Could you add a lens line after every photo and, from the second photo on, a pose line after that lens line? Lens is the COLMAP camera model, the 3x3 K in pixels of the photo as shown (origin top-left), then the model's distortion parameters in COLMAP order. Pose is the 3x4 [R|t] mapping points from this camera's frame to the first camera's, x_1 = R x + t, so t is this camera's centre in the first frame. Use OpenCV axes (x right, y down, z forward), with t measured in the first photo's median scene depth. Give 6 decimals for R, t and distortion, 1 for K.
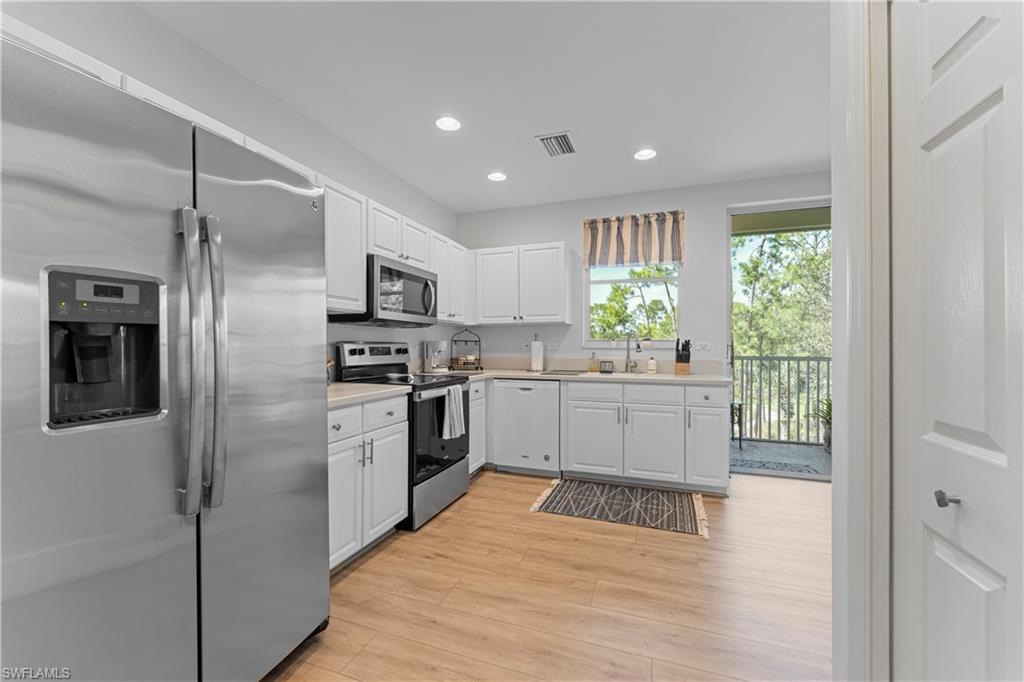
lens RADIAL K [[411.4, 0, 510.3], [0, 411.4, 345.0], [0, 0, 1]] dist [-0.000719, -0.000087]
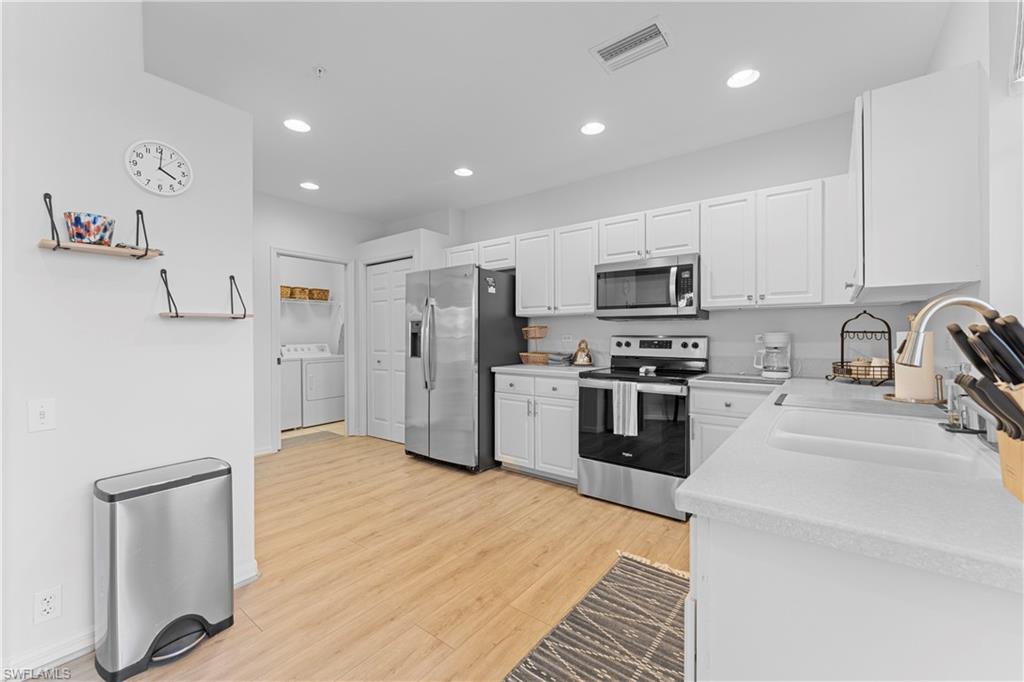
lens RADIAL K [[411.4, 0, 510.3], [0, 411.4, 345.0], [0, 0, 1]] dist [-0.000719, -0.000087]
pose [[-0.305060, 0.020694, -0.952108, 0.772776], [0.001239, 0.999772, 0.021333, -0.006257], [0.952332, 0.005328, -0.305016, 0.942944]]
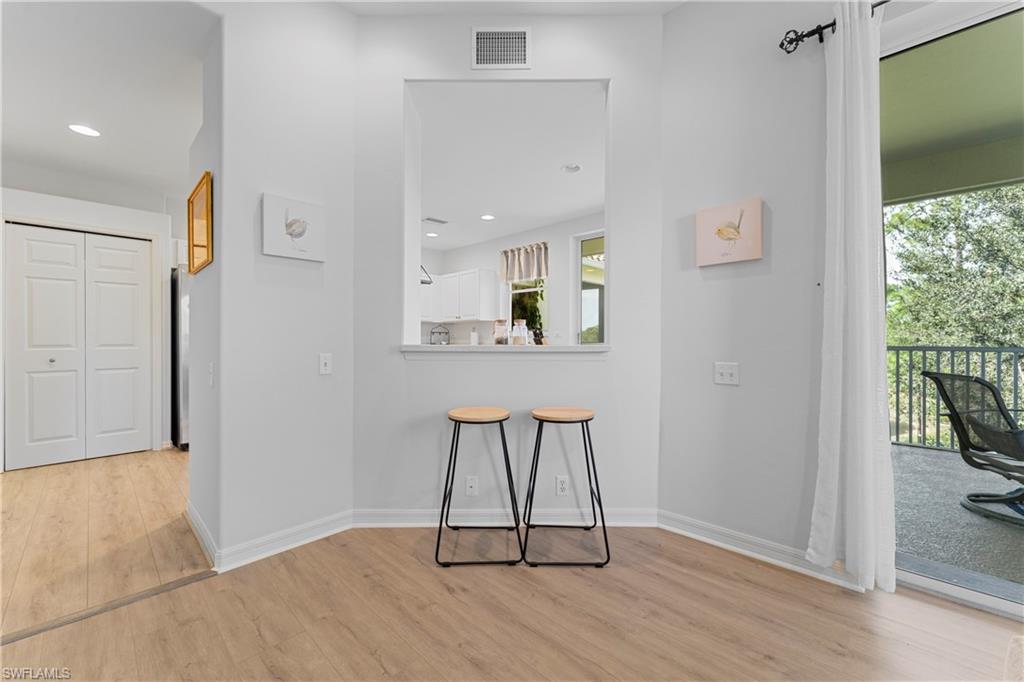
lens RADIAL K [[411.4, 0, 510.3], [0, 411.4, 345.0], [0, 0, 1]] dist [-0.000719, -0.000087]
pose [[0.910024, 0.005554, -0.414518, 1.069933], [-0.002693, 0.999968, 0.007485, 0.034637], [0.414547, -0.005695, 0.910010, -0.452465]]
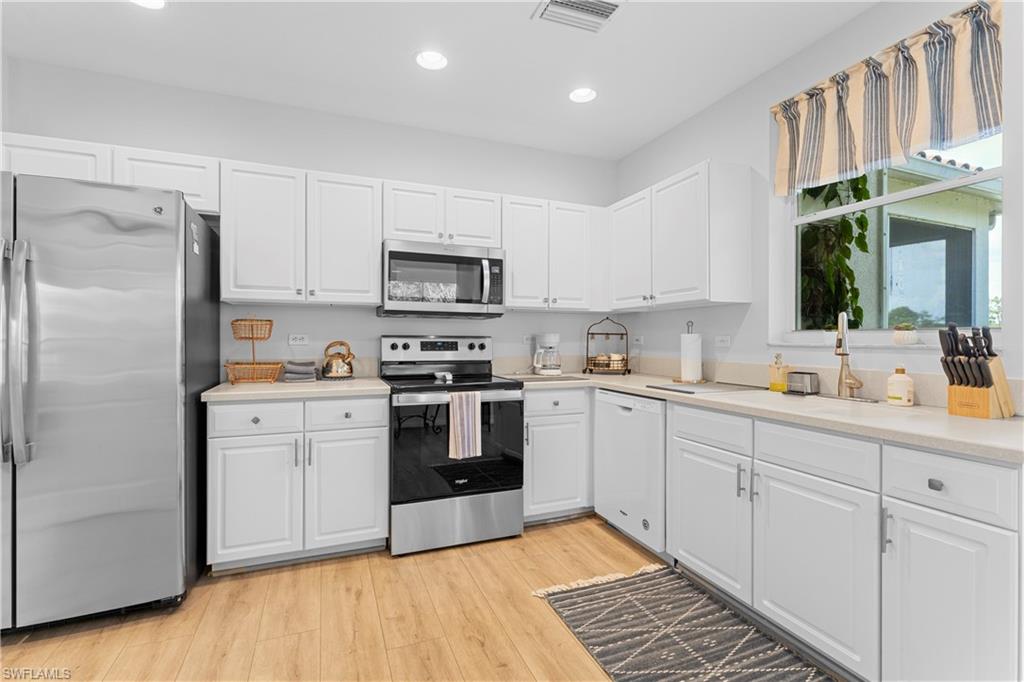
lens RADIAL K [[464.7, 0, 511.5], [0, 464.7, 342.0], [0, 0, 1]] dist [-0.001895, -0.000230]
pose [[0.665786, 0.005933, -0.746120, 0.522503], [-0.001268, 0.999976, 0.006820, -0.001061], [0.746142, -0.003595, 0.665777, 0.437486]]
